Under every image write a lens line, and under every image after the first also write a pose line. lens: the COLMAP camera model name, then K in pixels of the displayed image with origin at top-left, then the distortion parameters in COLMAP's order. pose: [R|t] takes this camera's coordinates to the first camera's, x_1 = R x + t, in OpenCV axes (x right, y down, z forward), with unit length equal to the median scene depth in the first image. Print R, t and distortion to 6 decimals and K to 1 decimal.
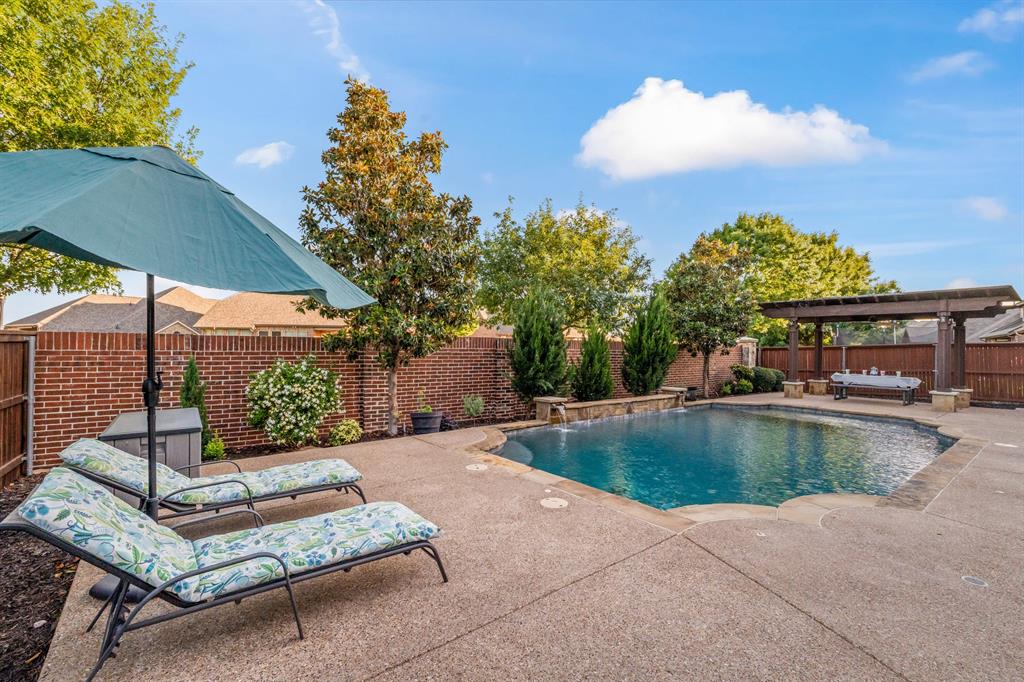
lens RADIAL K [[445.1, 0, 508.6], [0, 445.1, 341.5], [0, 0, 1]] dist [-0.000706, -0.000261]
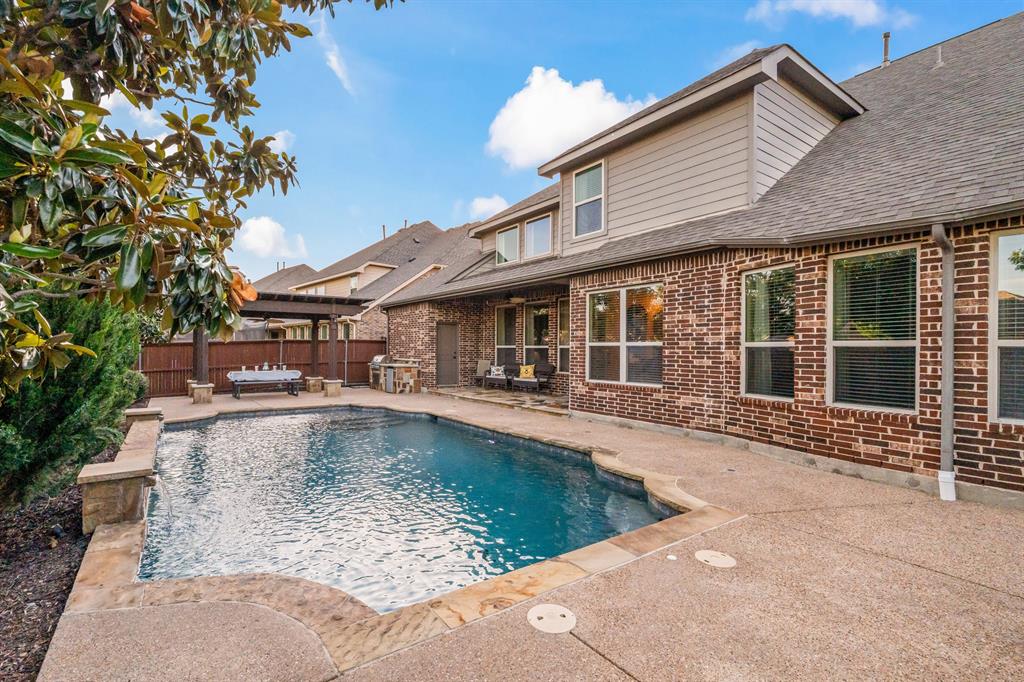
lens RADIAL K [[469.1, 0, 500.5], [0, 469.1, 347.5], [0, 0, 1]] dist [-0.000049, -0.000377]
pose [[0.061646, -0.010683, 0.998041, -0.516917], [-0.015952, 0.999804, 0.011687, 0.004279], [-0.997971, -0.016641, 0.061463, 0.972899]]
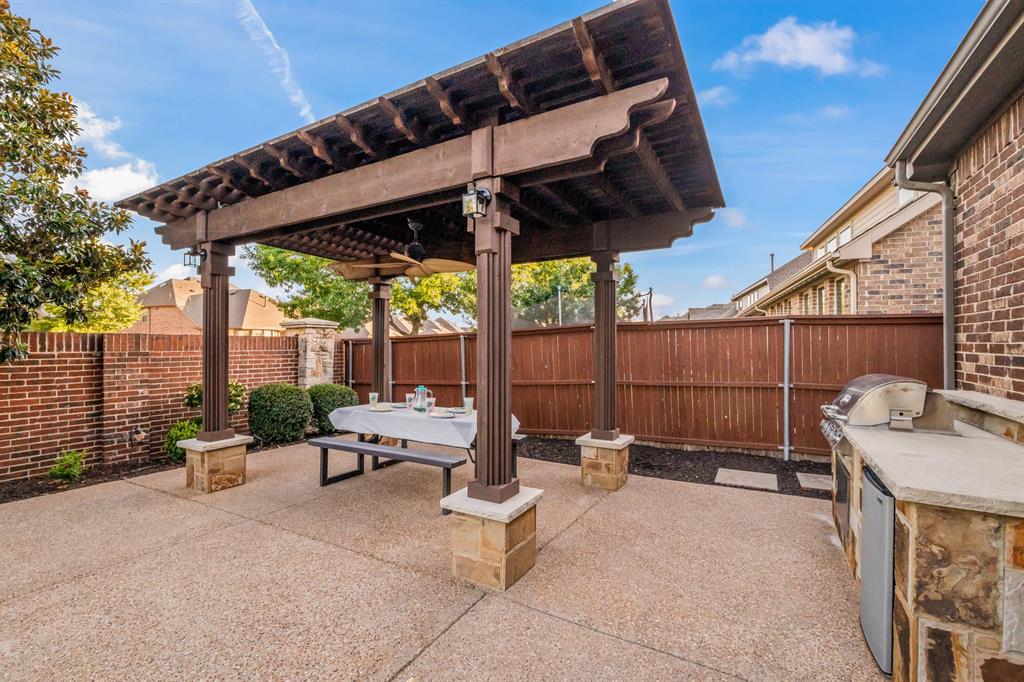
lens RADIAL K [[445.1, 0, 508.6], [0, 445.1, 341.5], [0, 0, 1]] dist [-0.000706, -0.000261]
pose [[0.931748, -0.012444, 0.362892, 1.998679], [0.011092, 0.999922, 0.005811, 0.044730], [-0.362936, -0.001389, 0.931813, 1.633956]]
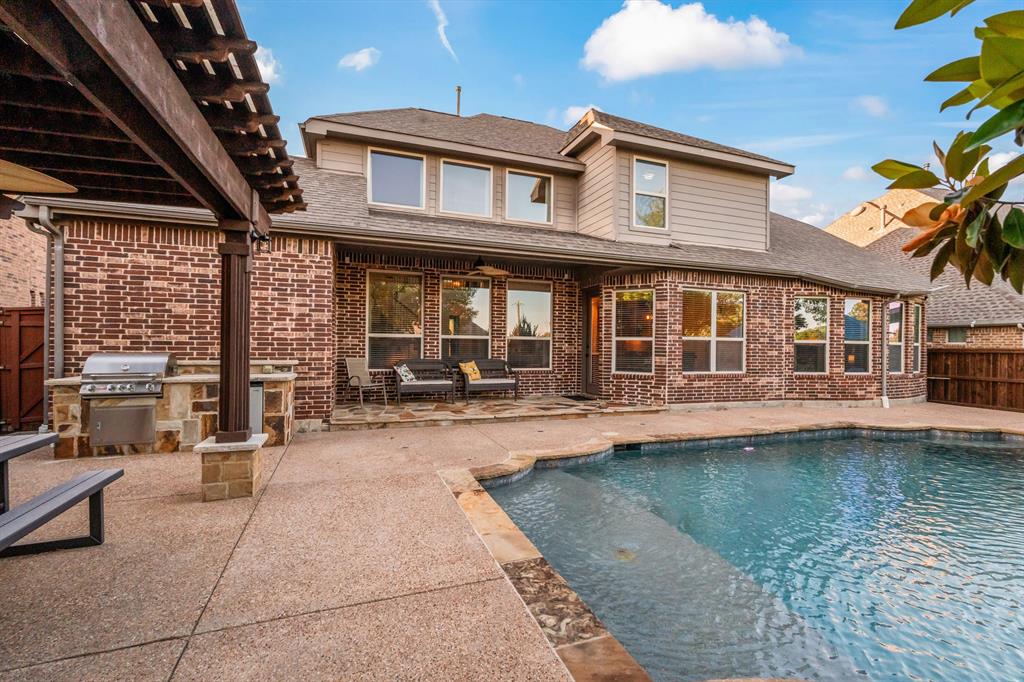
lens RADIAL K [[445.1, 0, 508.6], [0, 445.1, 341.5], [0, 0, 1]] dist [-0.000706, -0.000261]
pose [[-0.943980, -0.029771, 0.328657, 1.470511], [-0.033019, 0.999445, -0.004303, 0.053970], [-0.328347, -0.014914, -0.944439, 2.741808]]
